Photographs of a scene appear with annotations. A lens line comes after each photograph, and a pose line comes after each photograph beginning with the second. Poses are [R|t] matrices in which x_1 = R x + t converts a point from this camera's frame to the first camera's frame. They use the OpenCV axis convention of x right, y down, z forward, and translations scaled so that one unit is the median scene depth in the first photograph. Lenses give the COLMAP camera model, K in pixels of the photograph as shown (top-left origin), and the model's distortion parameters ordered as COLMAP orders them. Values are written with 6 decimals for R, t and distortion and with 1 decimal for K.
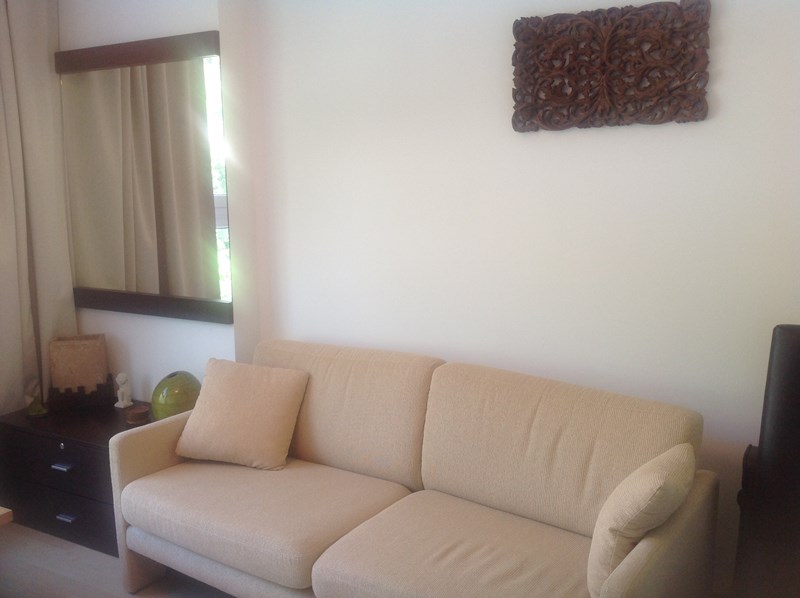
lens RADIAL K [[755.8, 0, 400.0], [0, 755.8, 299.0], [0, 0, 1]] dist [0.069386, 0.001330]
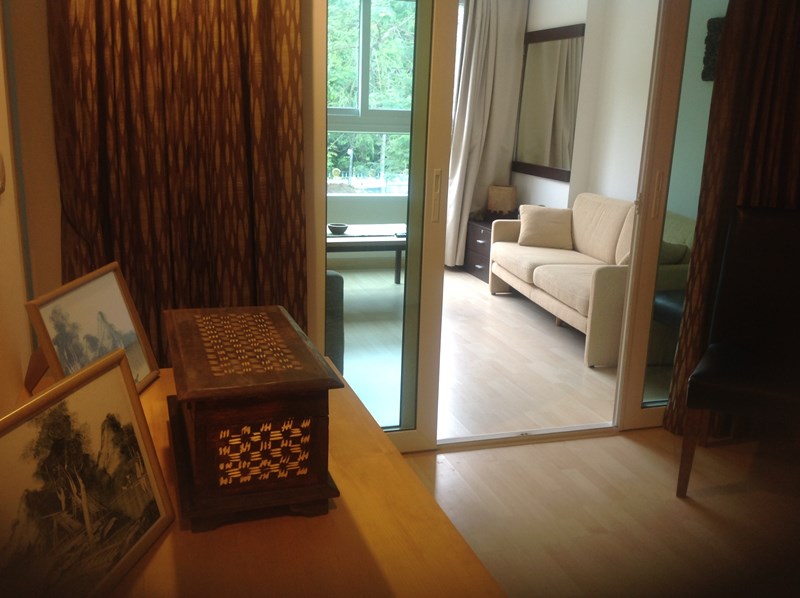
lens RADIAL K [[755.8, 0, 400.0], [0, 755.8, 299.0], [0, 0, 1]] dist [0.069386, 0.001330]
pose [[0.761751, 0.204351, -0.614798, 0.681955], [-0.153584, 0.978861, 0.135066, 0.127028], [0.629403, -0.008463, 0.777033, -0.731152]]
